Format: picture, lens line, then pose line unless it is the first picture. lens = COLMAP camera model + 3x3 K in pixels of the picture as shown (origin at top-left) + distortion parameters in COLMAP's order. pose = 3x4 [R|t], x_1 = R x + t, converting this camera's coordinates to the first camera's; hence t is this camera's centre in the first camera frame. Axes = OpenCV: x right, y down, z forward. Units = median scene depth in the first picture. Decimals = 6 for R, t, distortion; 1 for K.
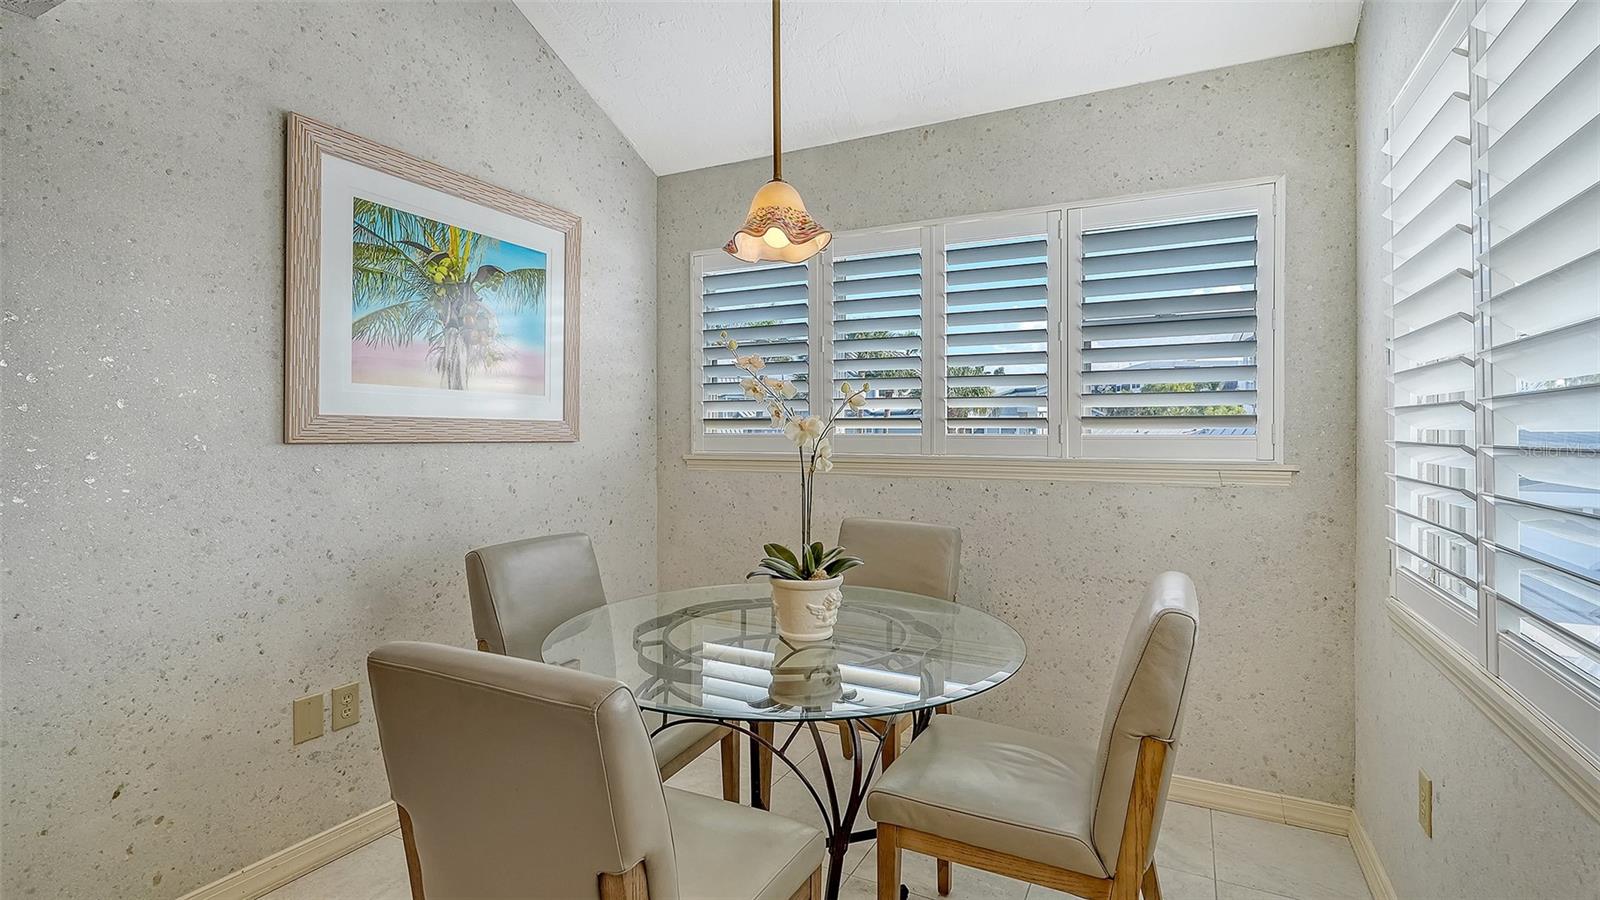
lens RADIAL K [[756.0, 0, 793.3], [0, 756.0, 445.5], [0, 0, 1]] dist [-0.011951, 0.000386]
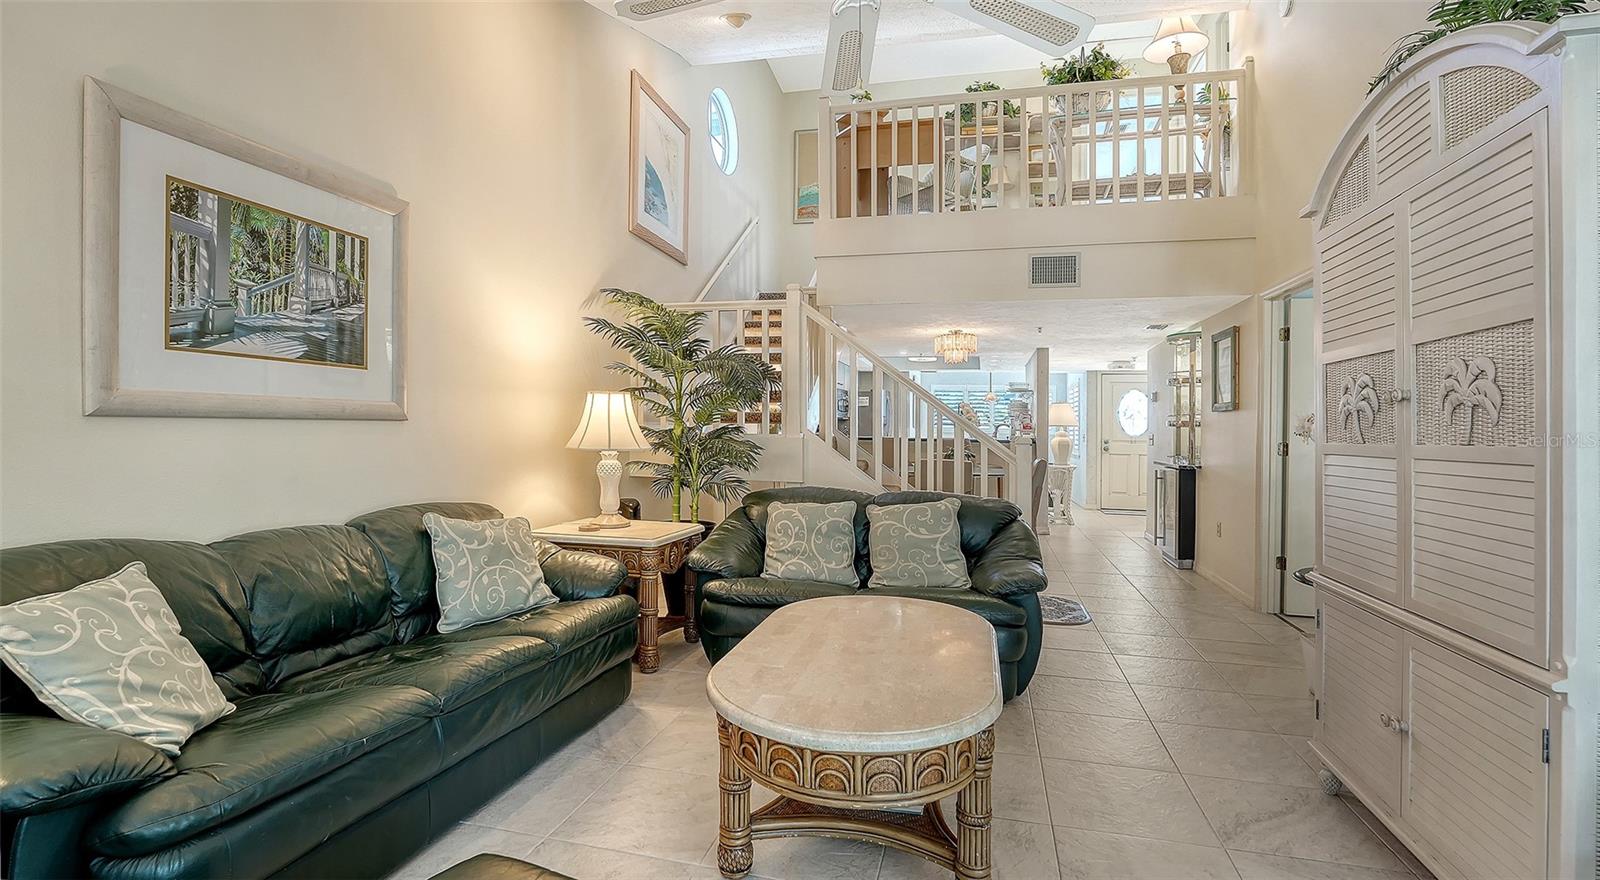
lens RADIAL K [[769.4, 0, 798.1], [0, 769.4, 436.2], [0, 0, 1]] dist [-0.005180, -0.000227]
pose [[0.967762, 0.009228, 0.251698, -2.540743], [-0.006140, 0.999896, -0.013050, 0.112501], [-0.251792, 0.011084, 0.967718, -3.863640]]
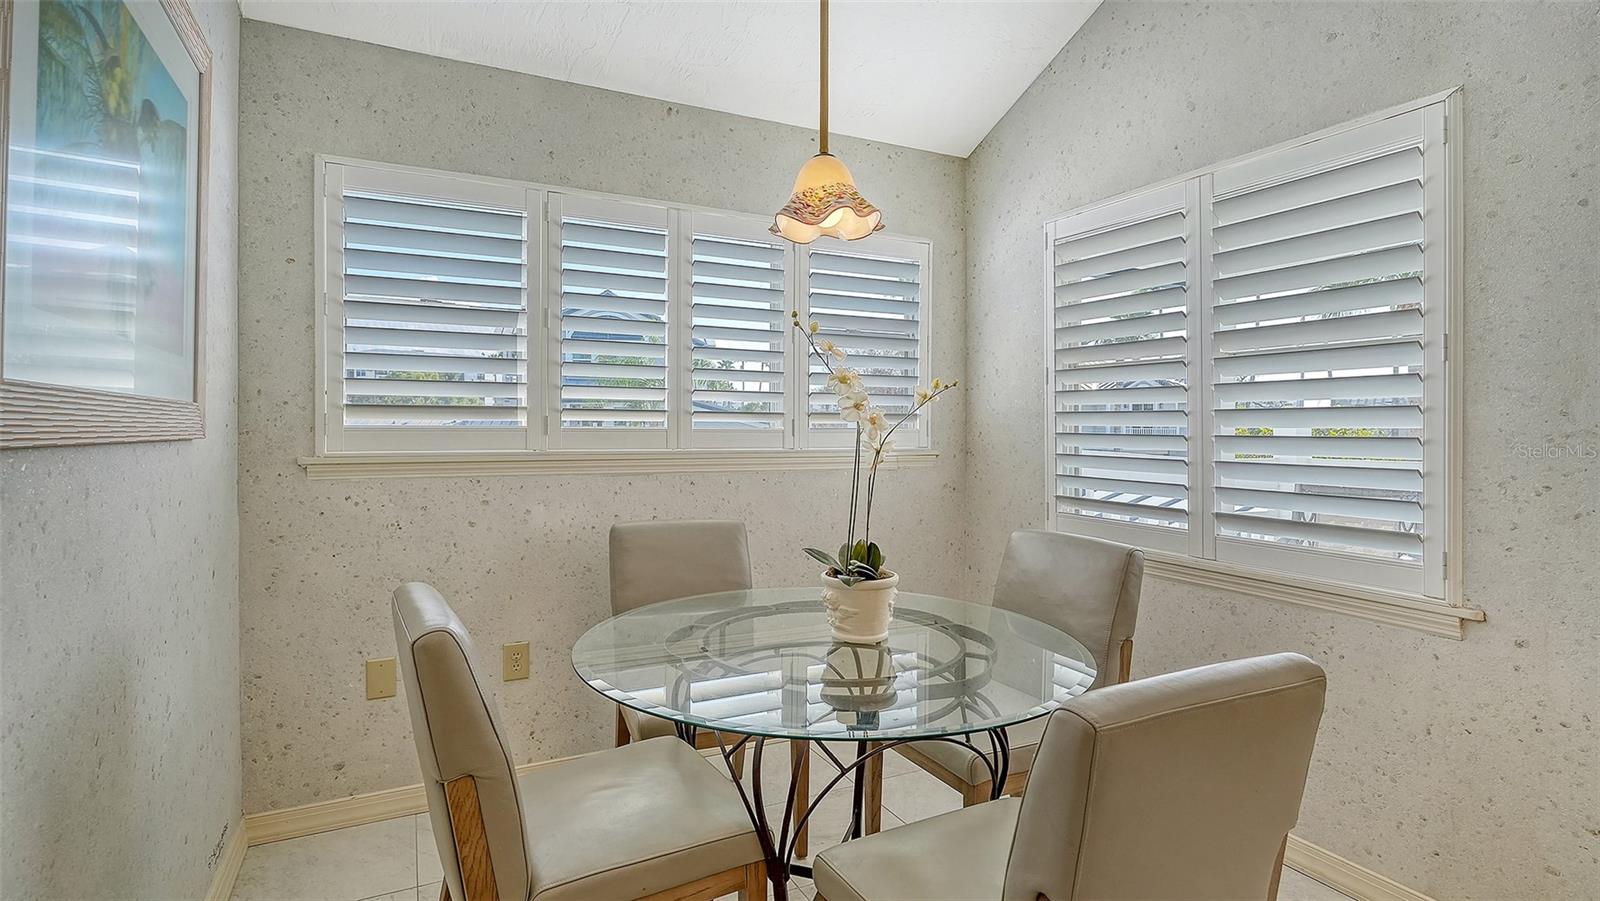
lens RADIAL K [[779.0, 0, 804.4], [0, 779.0, 435.9], [0, 0, 1]] dist [-0.000400, 0.000401]
pose [[0.583681, -0.007763, 0.811946, -0.571058], [0.008149, 0.999960, 0.003702, -0.007356], [-0.811942, 0.004455, 0.583721, 0.320534]]
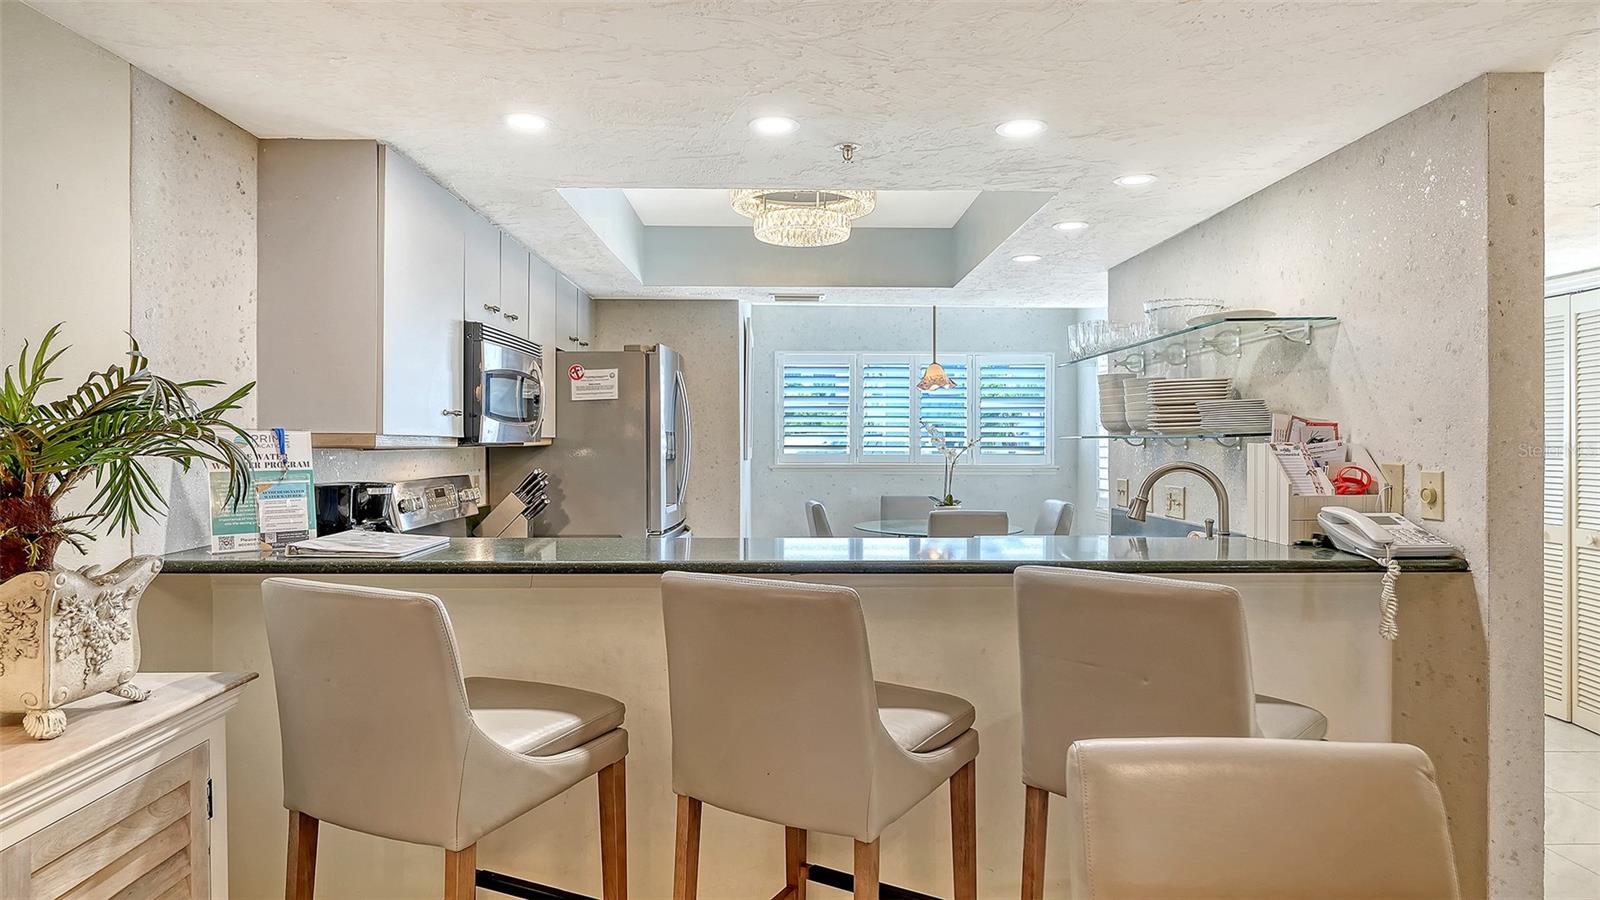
lens RADIAL K [[933.7, 0, 799.7], [0, 933.7, 437.1], [0, 0, 1]] dist [-0.005074, -0.001360]
pose [[0.872814, 0.004738, 0.488030, -1.503840], [0.006335, 0.999759, -0.021037, -0.009531], [-0.488012, 0.021453, 0.872573, -1.240413]]
